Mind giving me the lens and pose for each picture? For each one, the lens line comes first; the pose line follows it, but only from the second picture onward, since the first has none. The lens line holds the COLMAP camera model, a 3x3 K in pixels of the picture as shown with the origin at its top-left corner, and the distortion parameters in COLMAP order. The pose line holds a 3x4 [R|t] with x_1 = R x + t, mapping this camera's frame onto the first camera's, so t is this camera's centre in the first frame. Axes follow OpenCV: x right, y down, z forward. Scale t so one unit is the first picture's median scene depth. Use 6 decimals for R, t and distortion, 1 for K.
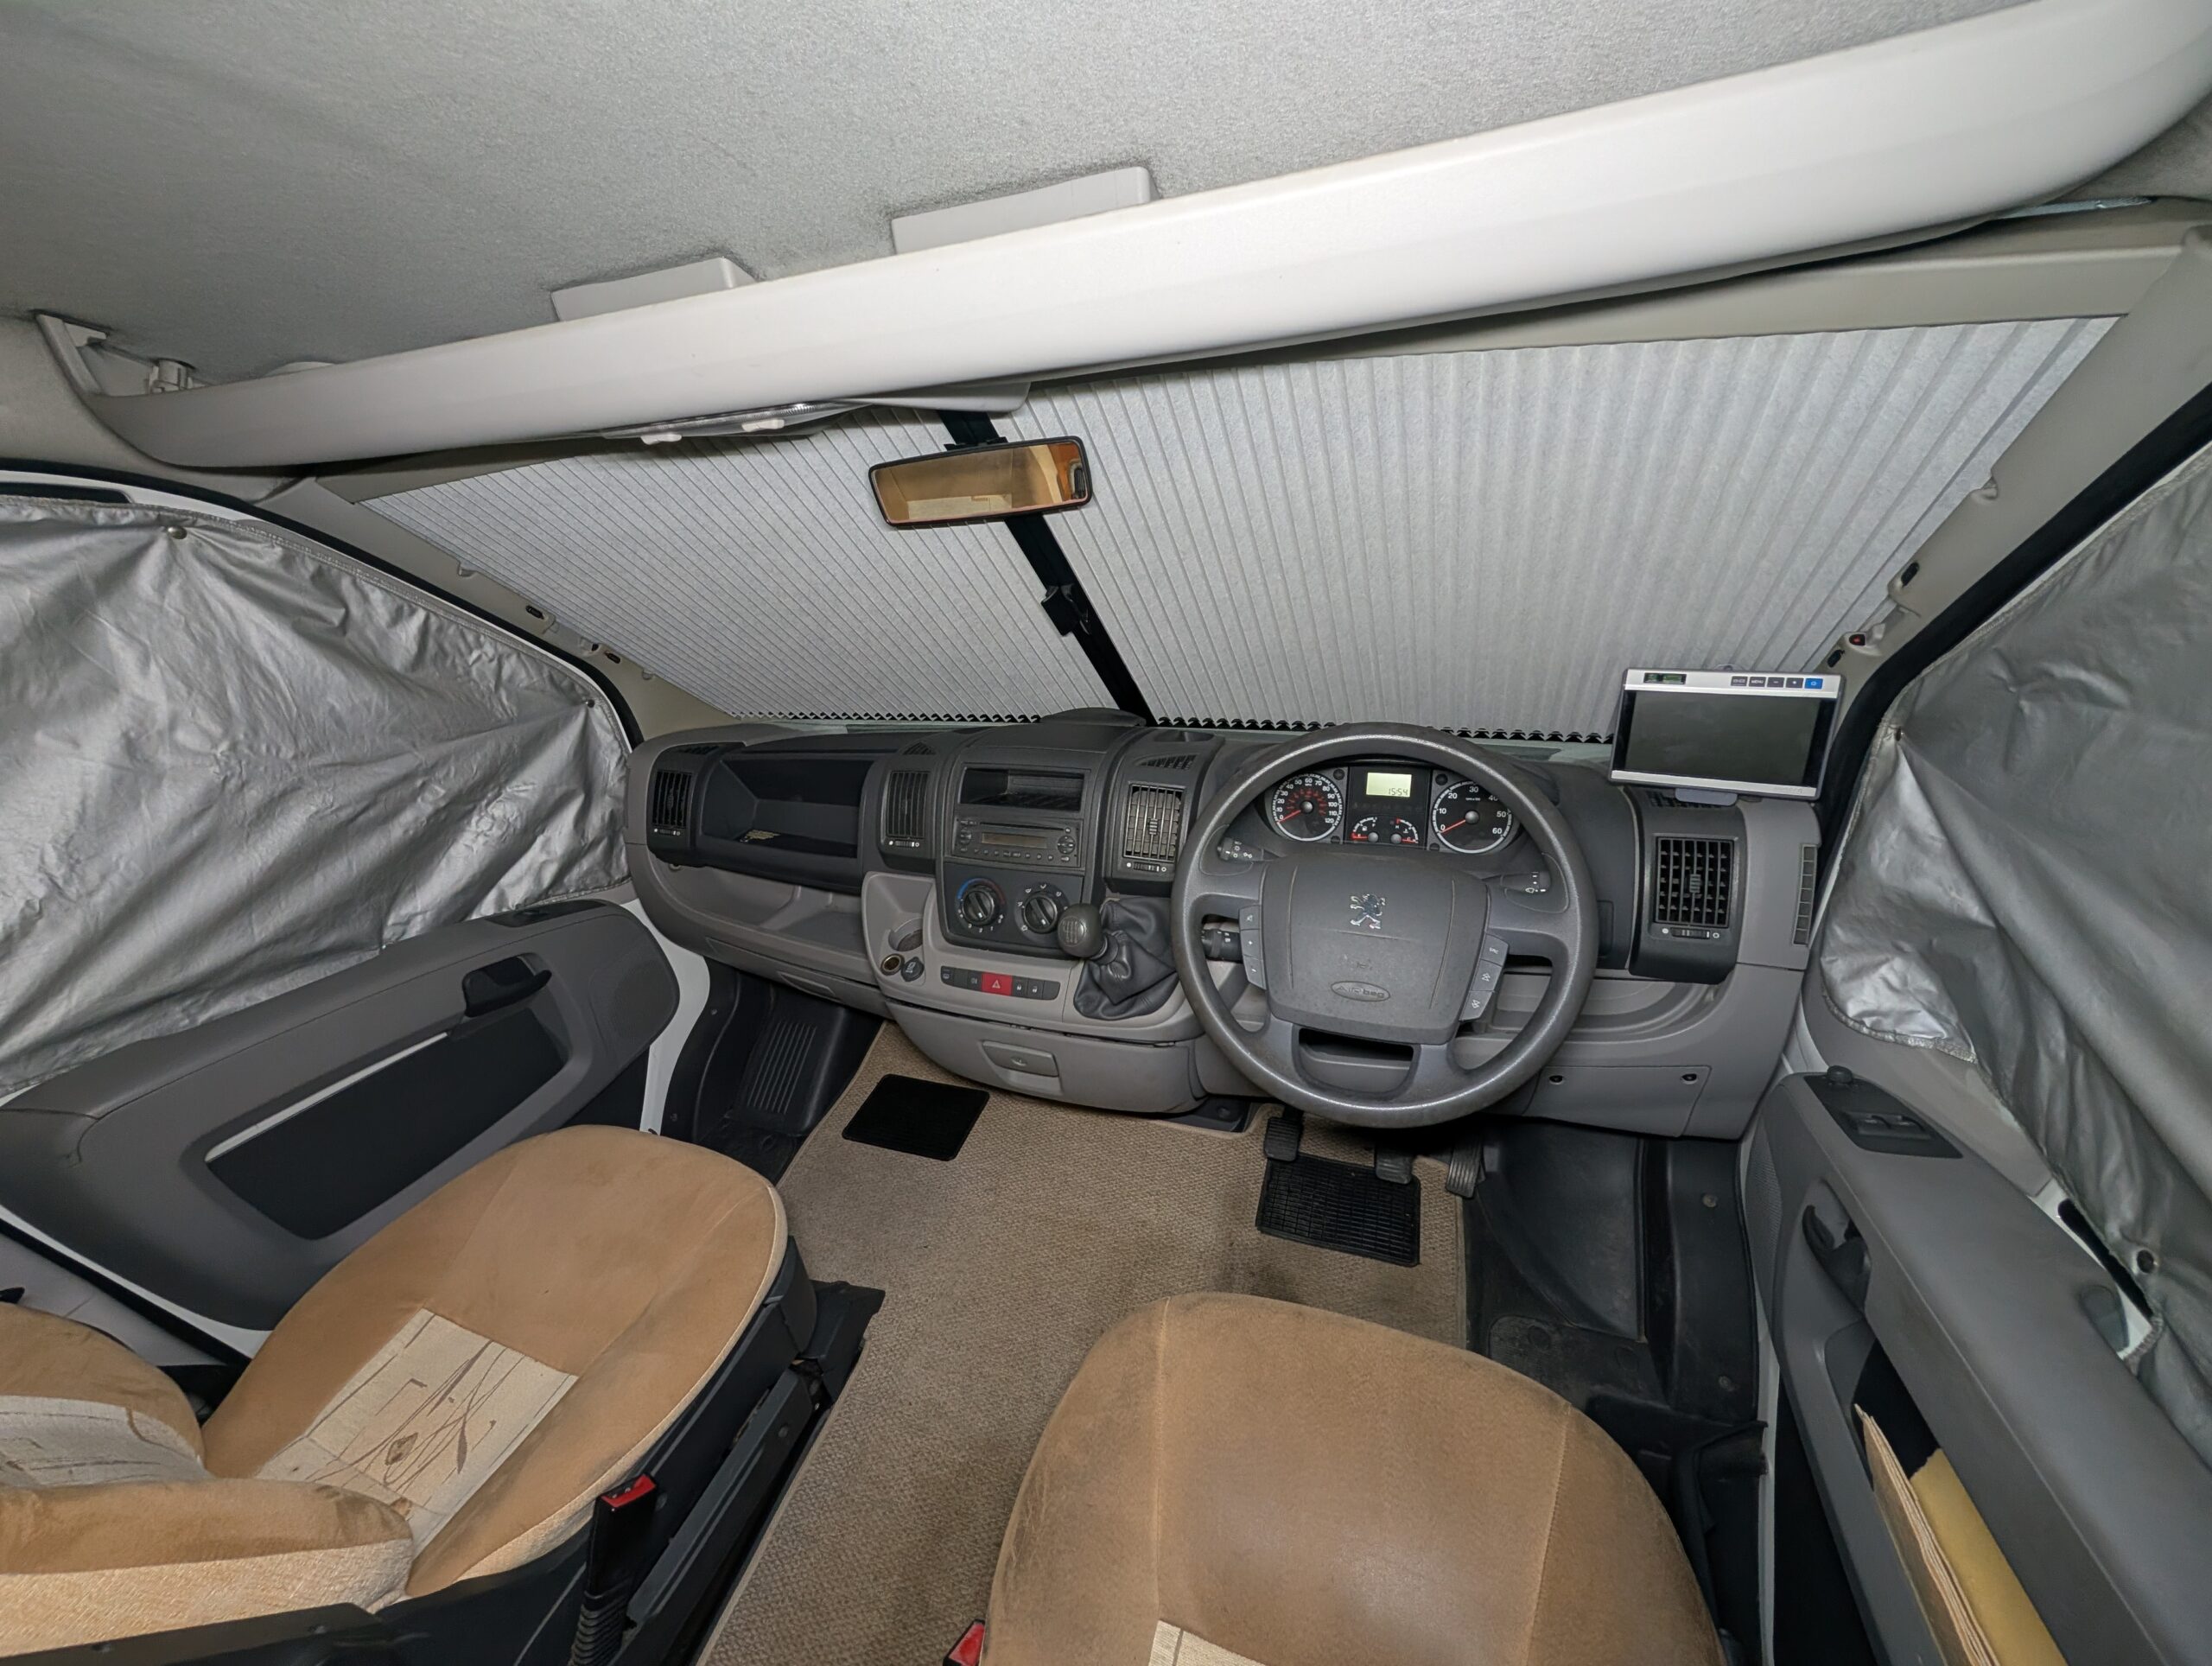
lens RADIAL K [[827.4, 0, 1105.1], [0, 827.4, 835.1], [0, 0, 1]] dist [-0.002750, 0.000021]
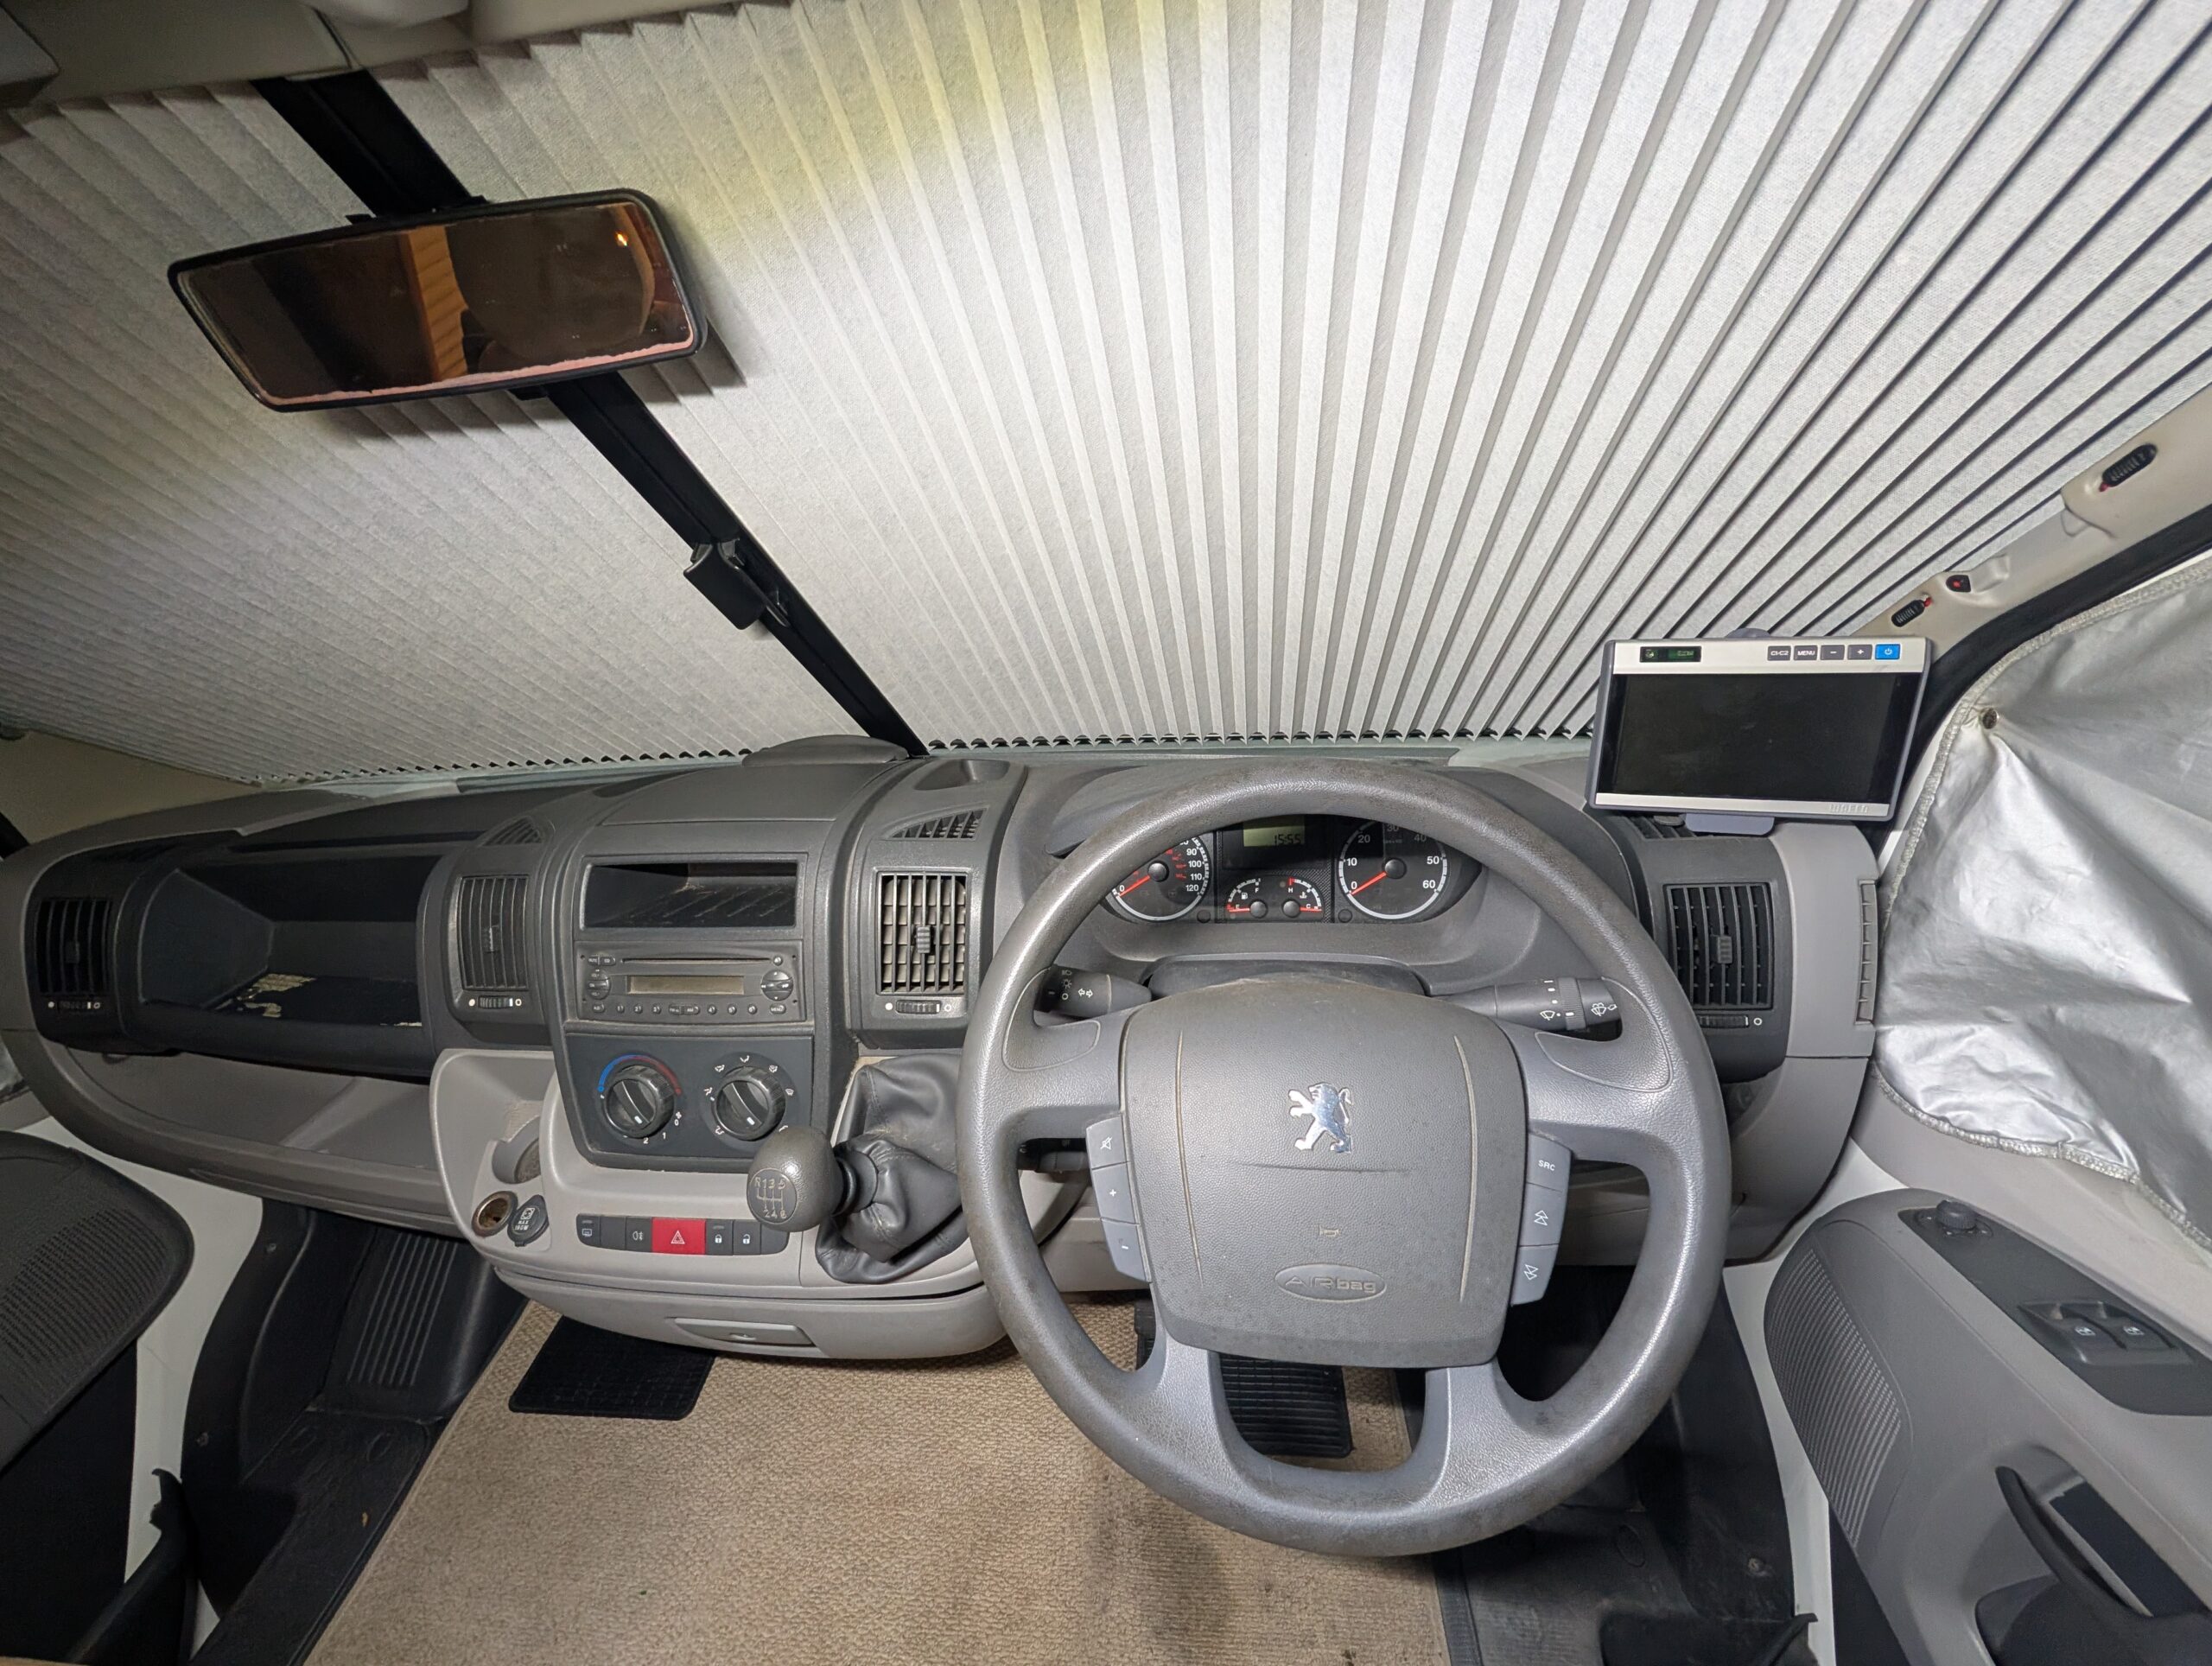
lens RADIAL K [[827.4, 0, 1105.1], [0, 827.4, 835.1], [0, 0, 1]] dist [-0.002750, 0.000021]
pose [[0.969146, -0.100022, 0.225283, 0.056841], [0.096813, 0.994982, 0.025274, -0.086143], [-0.226680, -0.002684, 0.973966, 0.371317]]
